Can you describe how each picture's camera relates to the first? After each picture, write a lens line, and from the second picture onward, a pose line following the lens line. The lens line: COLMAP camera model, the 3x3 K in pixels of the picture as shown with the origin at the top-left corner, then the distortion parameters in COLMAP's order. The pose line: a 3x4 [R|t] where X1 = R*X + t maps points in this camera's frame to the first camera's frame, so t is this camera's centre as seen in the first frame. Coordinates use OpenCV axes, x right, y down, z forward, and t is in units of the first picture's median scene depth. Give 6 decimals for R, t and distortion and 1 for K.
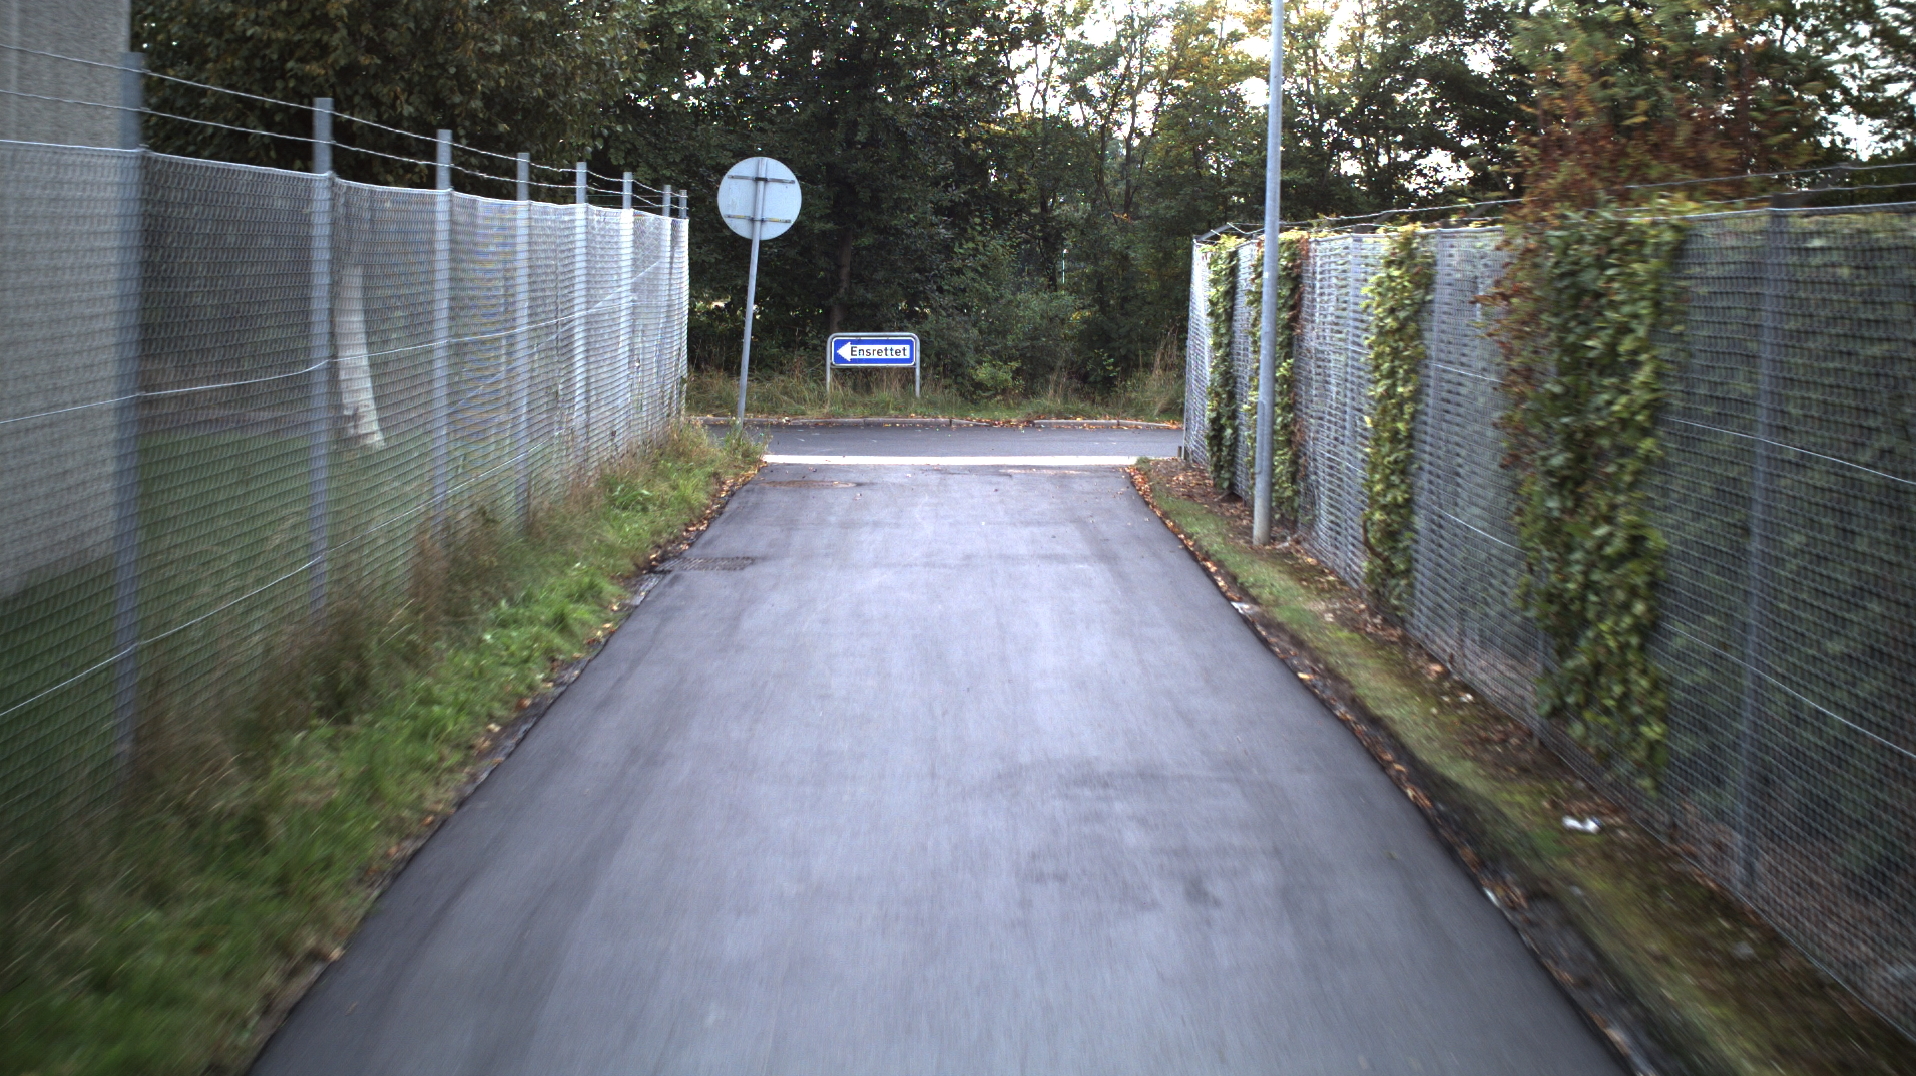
lens RADIAL K [[3446.5, 0, 958.0], [0, 3446.5, 538.0], [0, 0, 1]] dist [-0.254659, -0.013818]
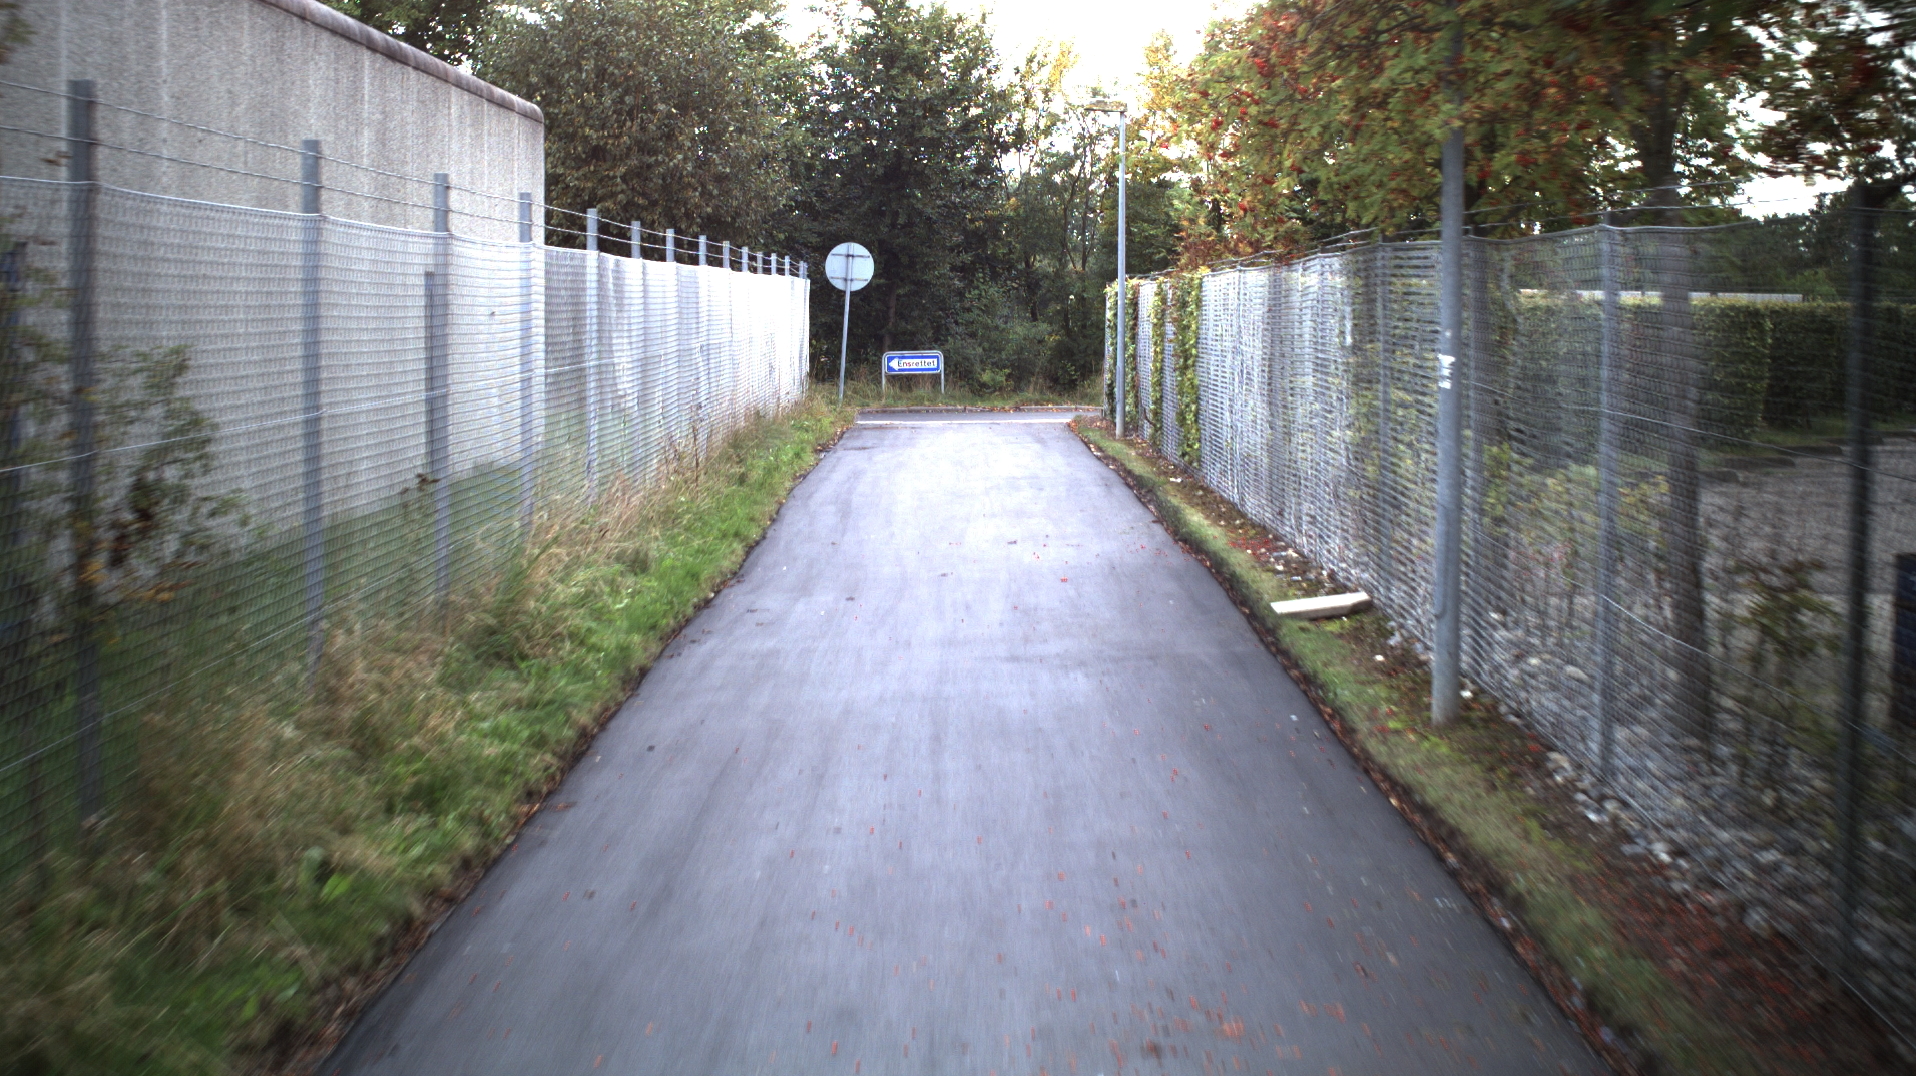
lens RADIAL K [[3446.5, 0, 958.0], [0, 3446.5, 538.0], [0, 0, 1]] dist [-0.254659, -0.013818]
pose [[0.999729, -0.022549, -0.005830, 0.002296], [0.022466, 0.999650, -0.013985, 0.044137], [0.006144, 0.013850, 0.999885, -0.511882]]
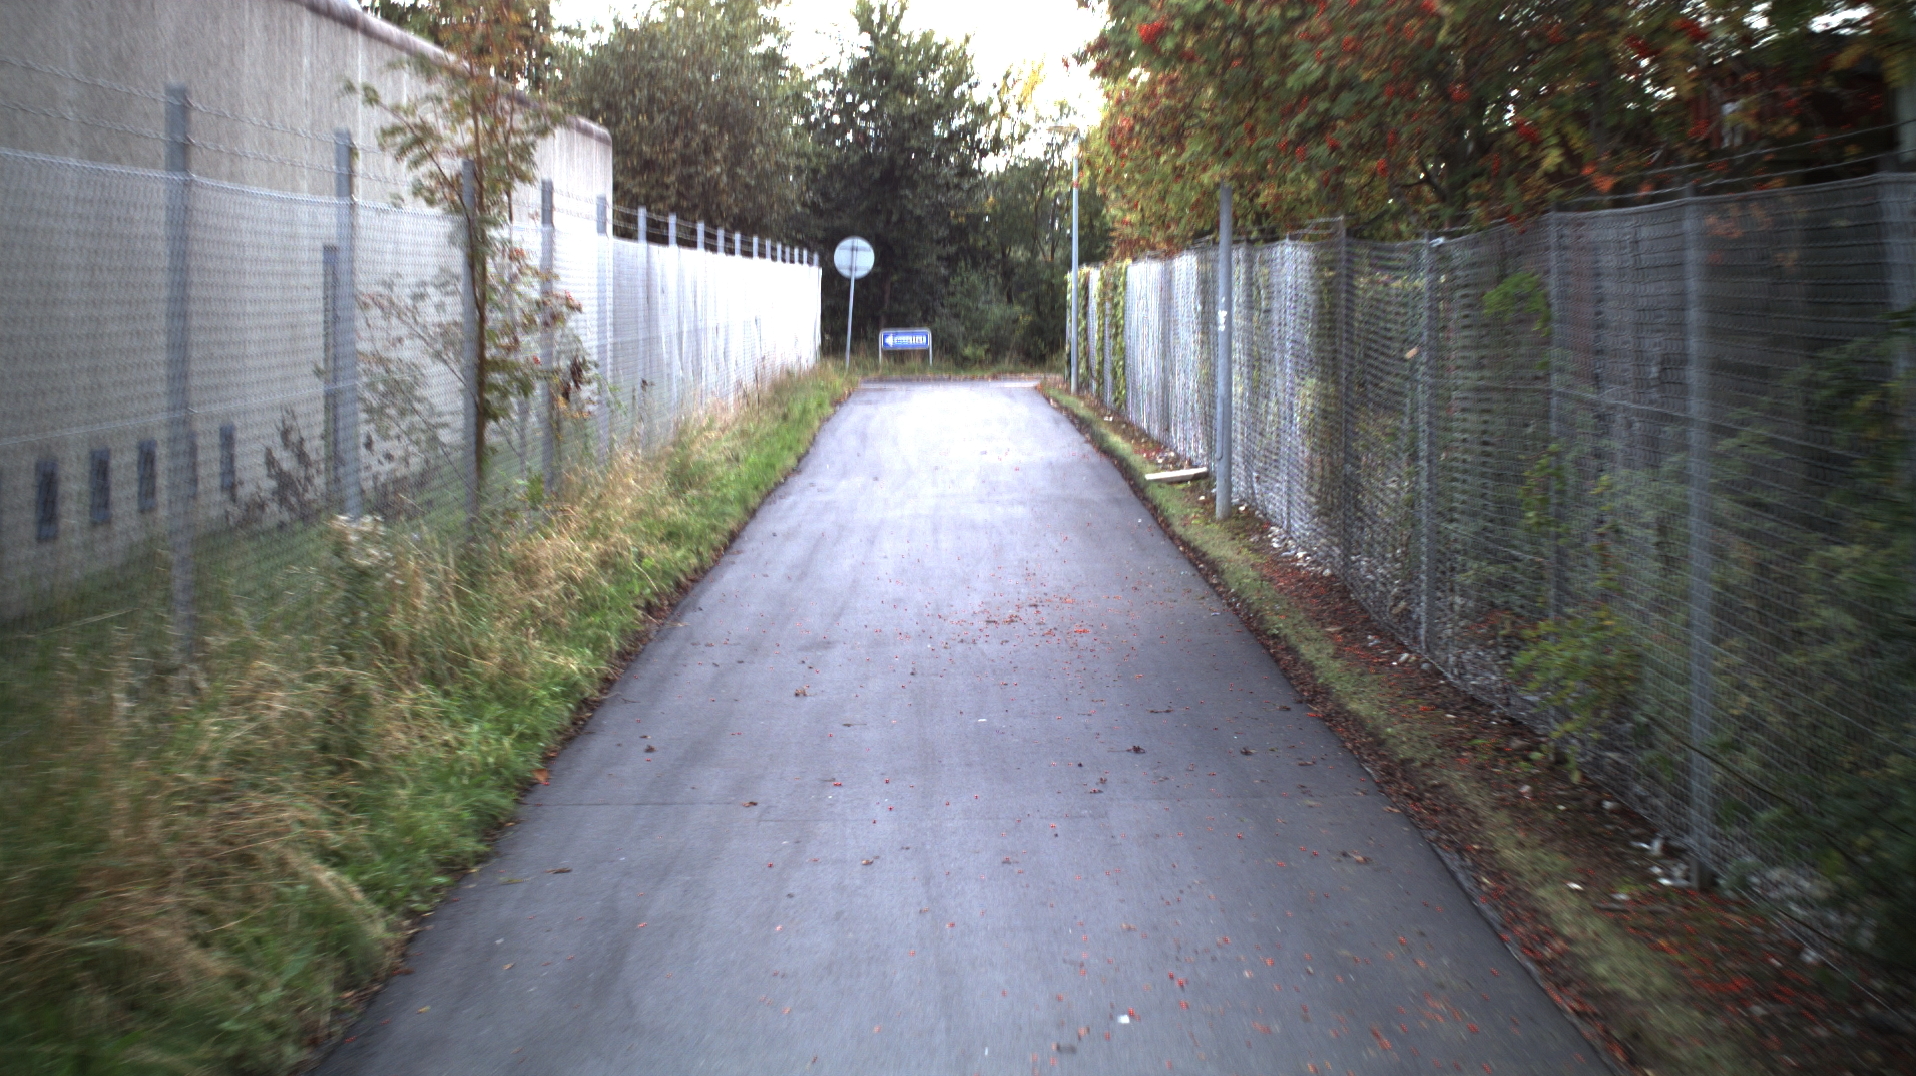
lens RADIAL K [[3446.5, 0, 958.0], [0, 3446.5, 538.0], [0, 0, 1]] dist [-0.254659, -0.013818]
pose [[0.999688, -0.024943, -0.001505, 0.002579], [0.024926, 0.999638, -0.010166, 0.066349], [0.001758, 0.010125, 0.999947, -0.767810]]
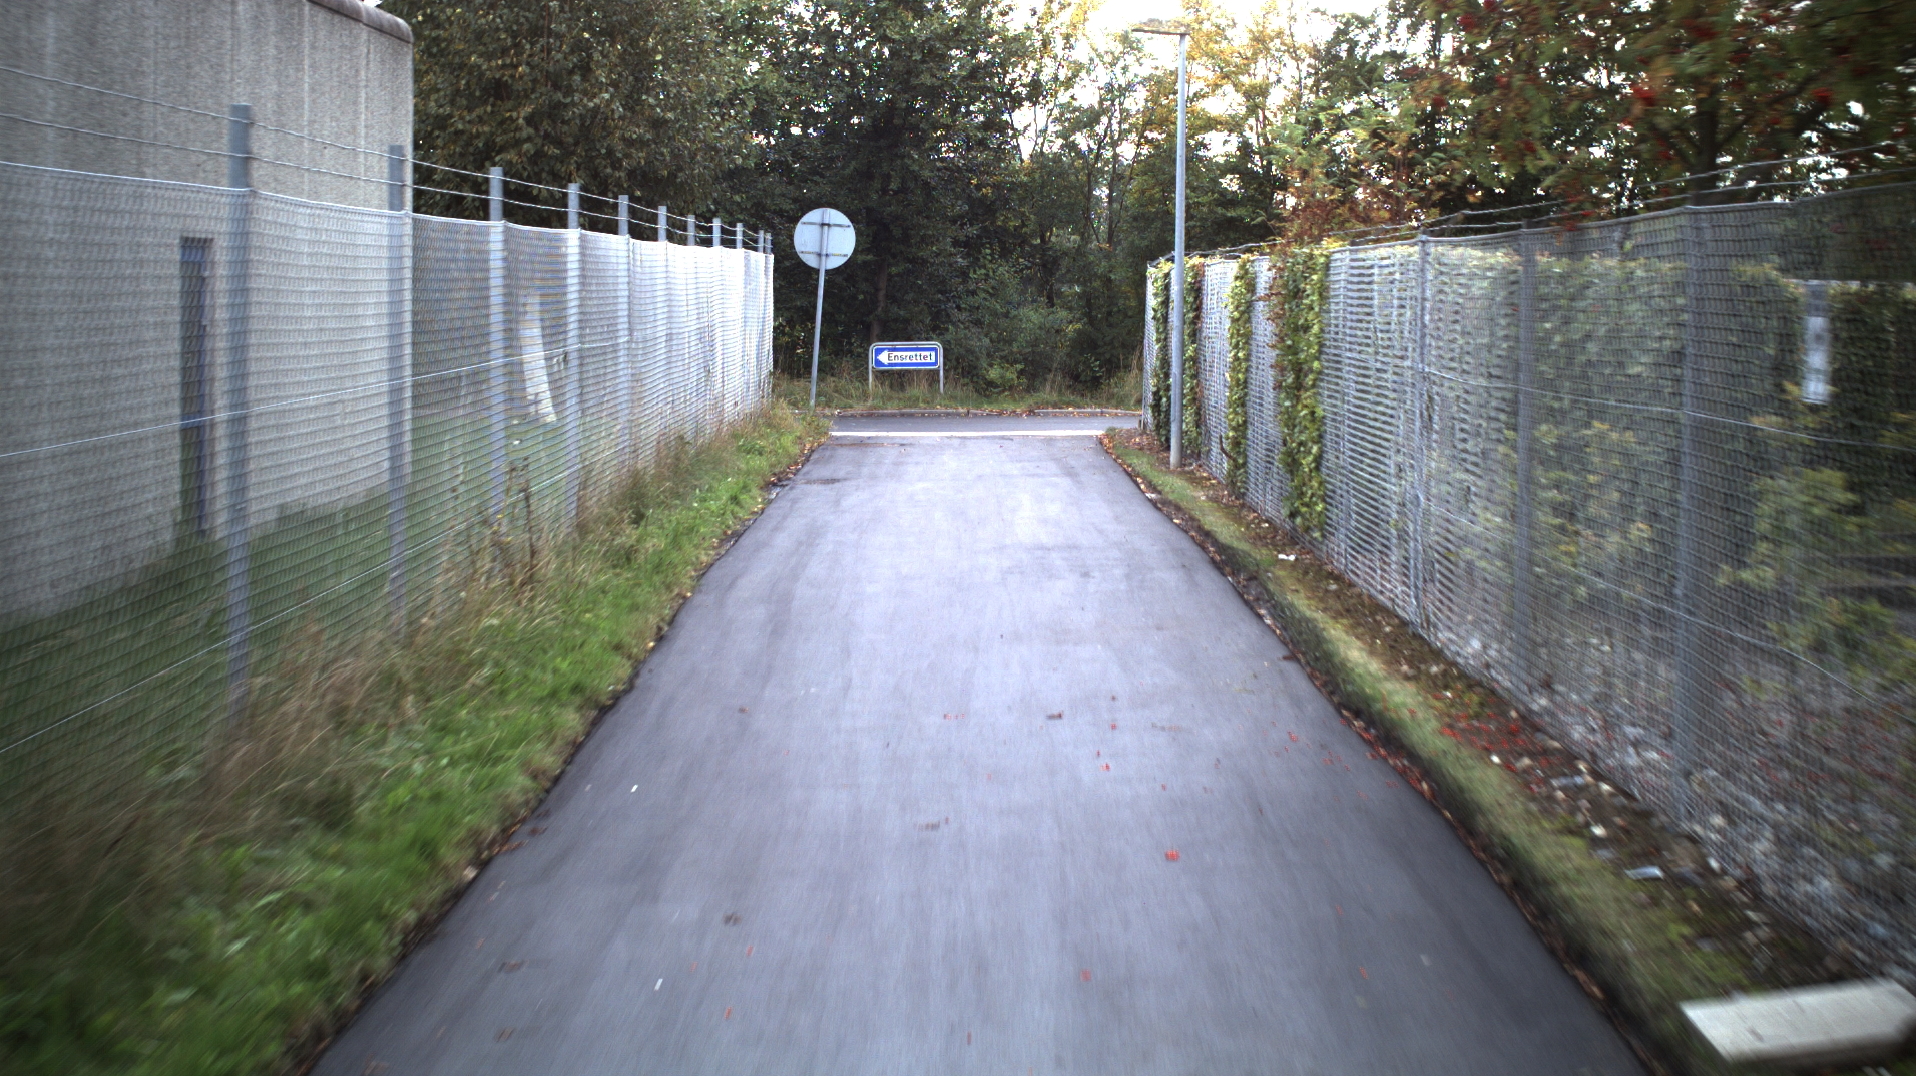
lens RADIAL K [[3446.5, 0, 958.0], [0, 3446.5, 538.0], [0, 0, 1]] dist [-0.254659, -0.013818]
pose [[0.999893, -0.013339, -0.005926, 0.000934], [0.013292, 0.999881, -0.007836, 0.021991], [0.006030, 0.007756, 0.999952, -0.255761]]
